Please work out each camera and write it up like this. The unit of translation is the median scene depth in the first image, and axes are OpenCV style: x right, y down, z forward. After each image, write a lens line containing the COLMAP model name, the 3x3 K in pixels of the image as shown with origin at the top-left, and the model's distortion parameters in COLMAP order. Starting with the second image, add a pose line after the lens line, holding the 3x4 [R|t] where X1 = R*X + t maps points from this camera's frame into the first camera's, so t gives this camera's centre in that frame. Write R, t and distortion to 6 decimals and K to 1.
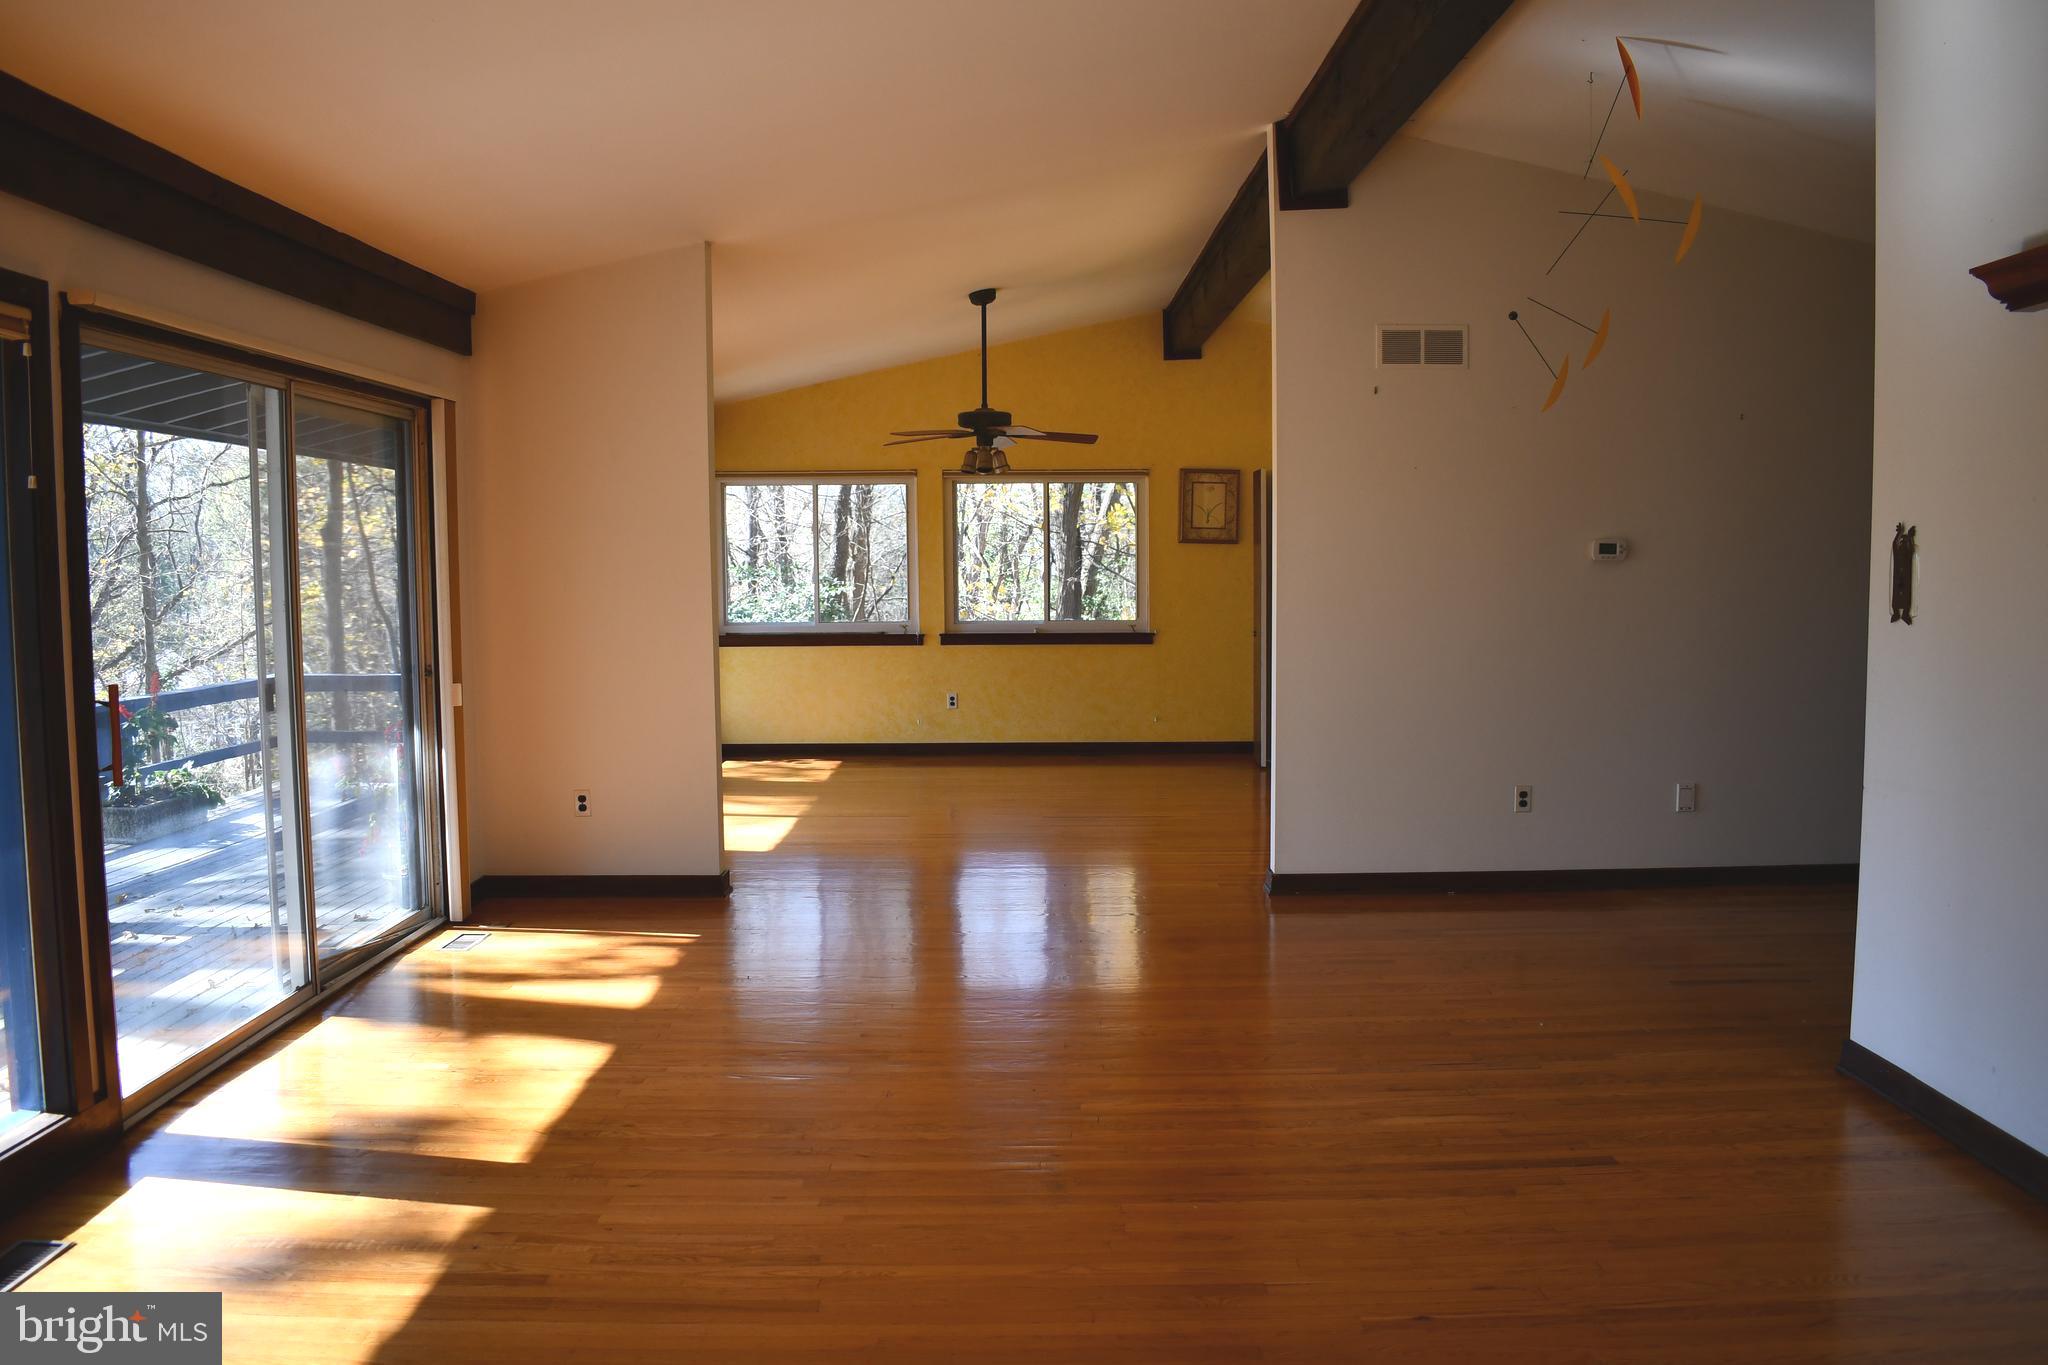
lens RADIAL K [[1602.9, 0, 1025.1], [0, 1602.9, 676.4], [0, 0, 1]] dist [-0.095865, 0.015661]
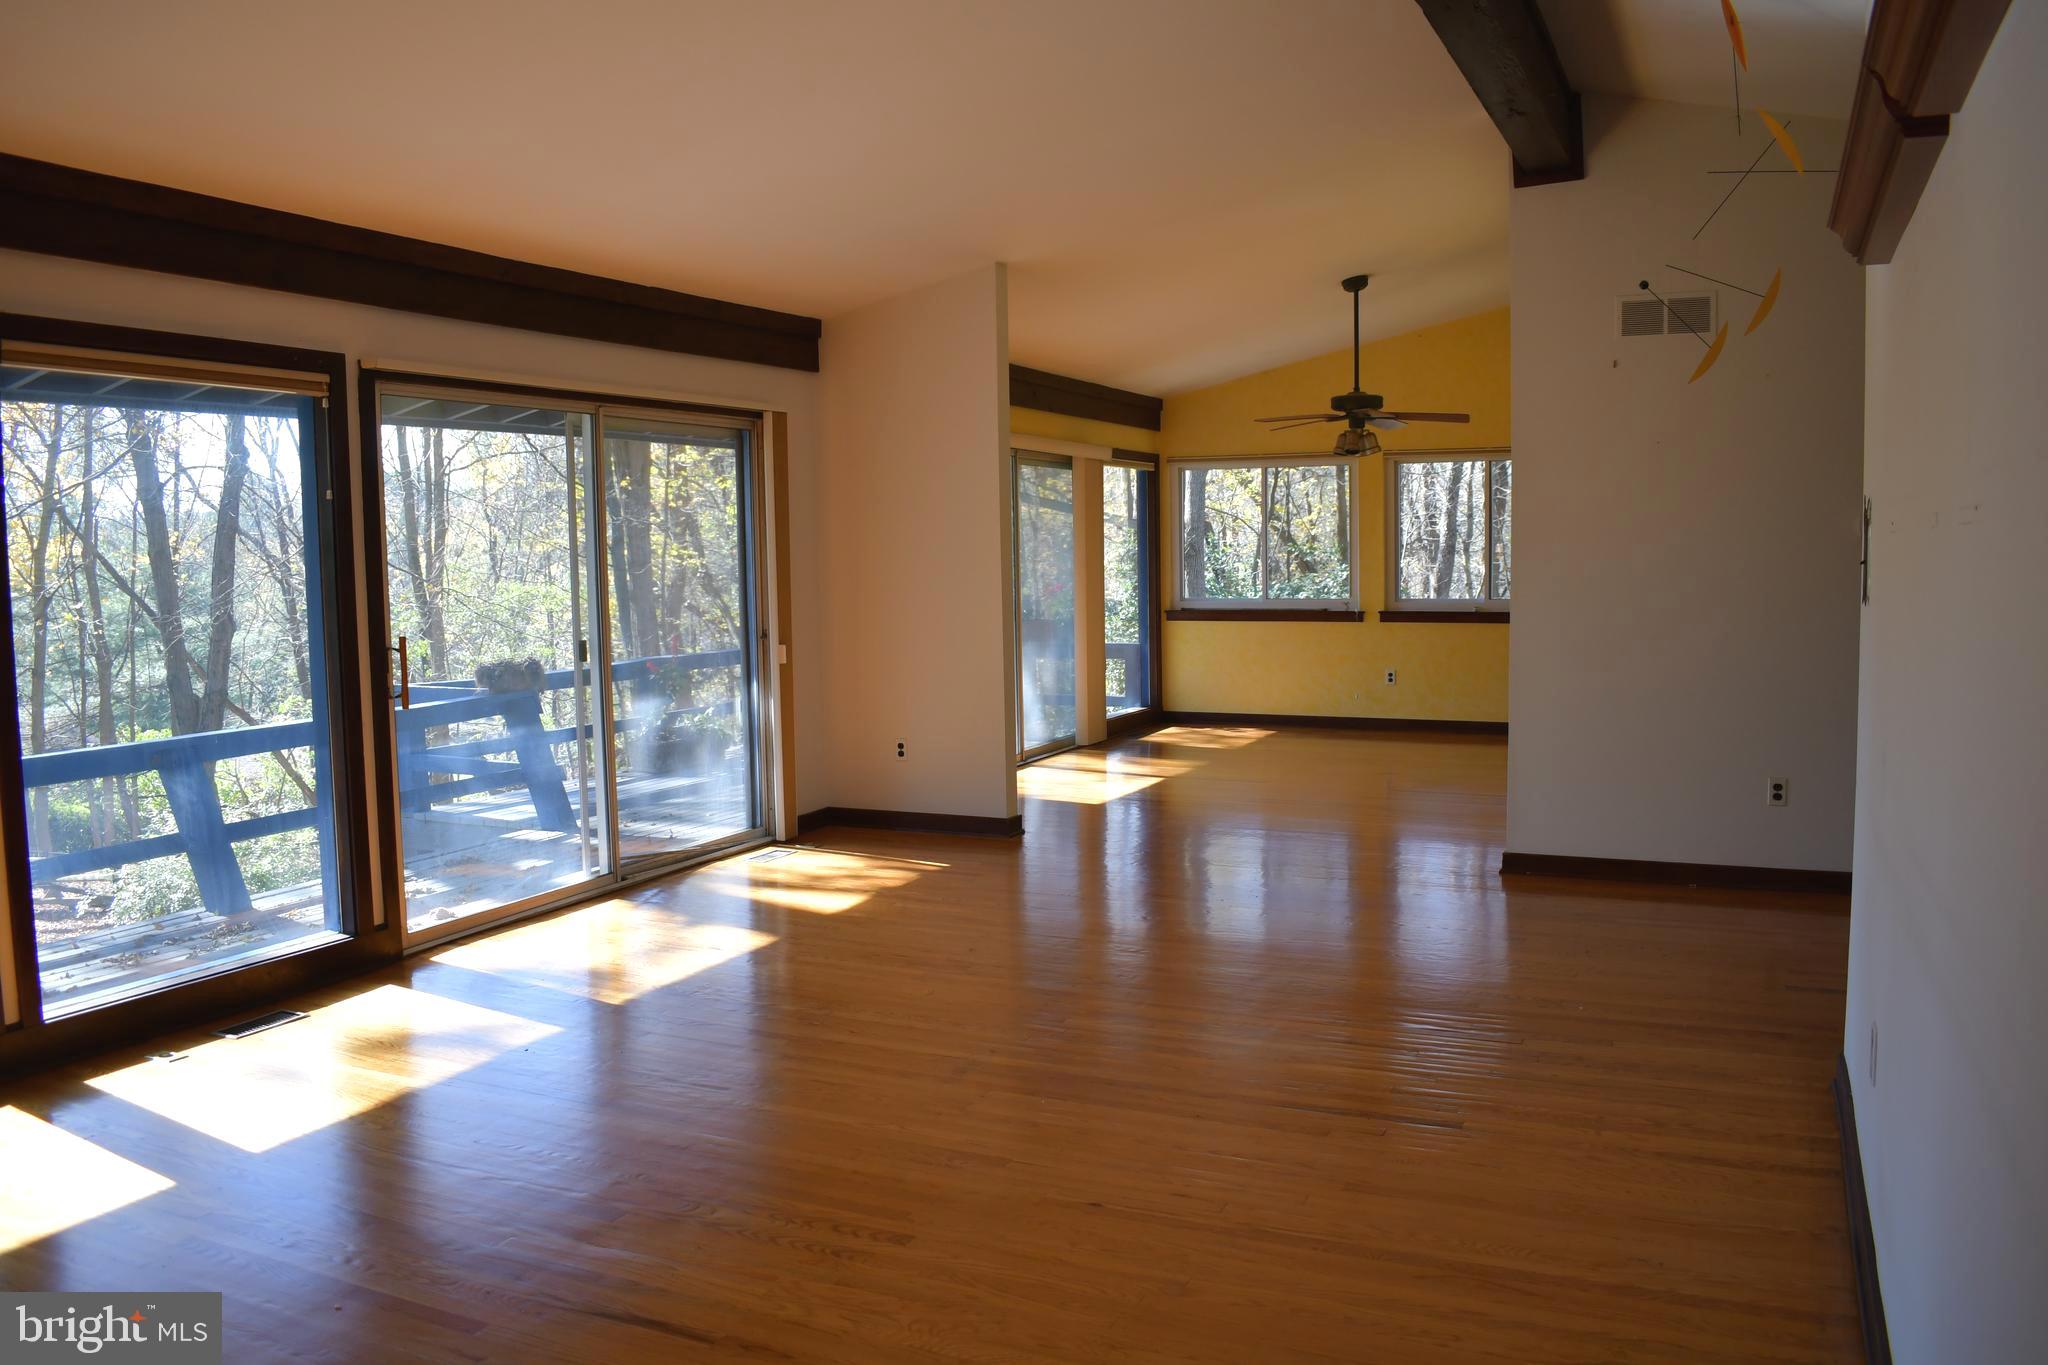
lens RADIAL K [[1602.9, 0, 1027.4], [0, 1602.9, 684.4], [0, 0, 1]] dist [-0.095865, 0.015661]
pose [[0.903765, 0.029837, -0.426988, 0.317571], [-0.021642, 0.999477, 0.024034, 0.001048], [0.427481, -0.012480, 0.903938, -0.029502]]
